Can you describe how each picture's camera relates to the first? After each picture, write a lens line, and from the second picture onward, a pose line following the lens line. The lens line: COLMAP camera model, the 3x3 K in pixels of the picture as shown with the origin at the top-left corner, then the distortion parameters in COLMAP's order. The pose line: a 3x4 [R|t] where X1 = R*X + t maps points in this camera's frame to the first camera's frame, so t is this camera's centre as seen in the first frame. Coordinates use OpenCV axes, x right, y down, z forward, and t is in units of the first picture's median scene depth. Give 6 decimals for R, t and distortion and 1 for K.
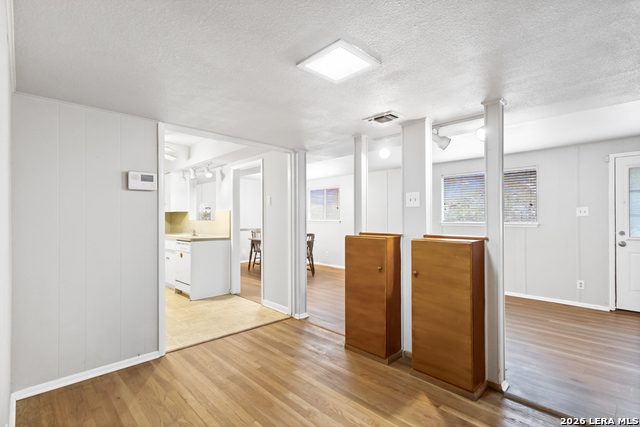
lens RADIAL K [[301.1, 0, 319.1], [0, 301.1, 217.9], [0, 0, 1]] dist [0.005606, 0.000836]
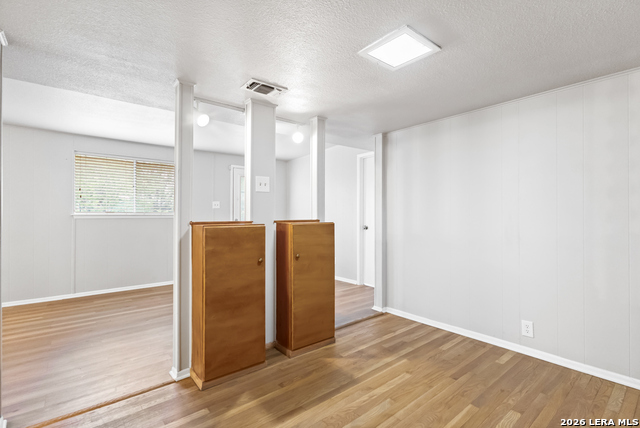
lens RADIAL K [[301.1, 0, 318.5], [0, 301.1, 214.3], [0, 0, 1]] dist [0.005606, 0.000836]
pose [[0.085471, 0.002955, 0.996336, -0.622610], [-0.001689, 0.999995, -0.002821, 0.036398], [-0.996339, -0.001442, 0.085476, 0.735686]]
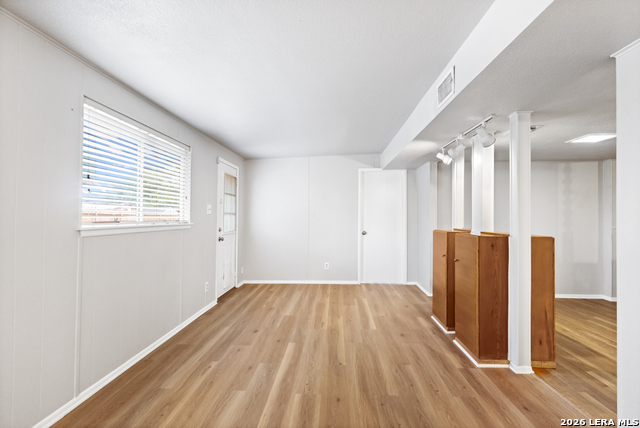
lens RADIAL K [[301.1, 0, 320.1], [0, 301.1, 210.3], [0, 0, 1]] dist [0.005606, 0.000836]
pose [[-0.674465, 0.013590, 0.738182, -0.118876], [-0.004397, 0.999739, -0.022423, 0.004662], [-0.738294, -0.018369, -0.674229, 2.255414]]
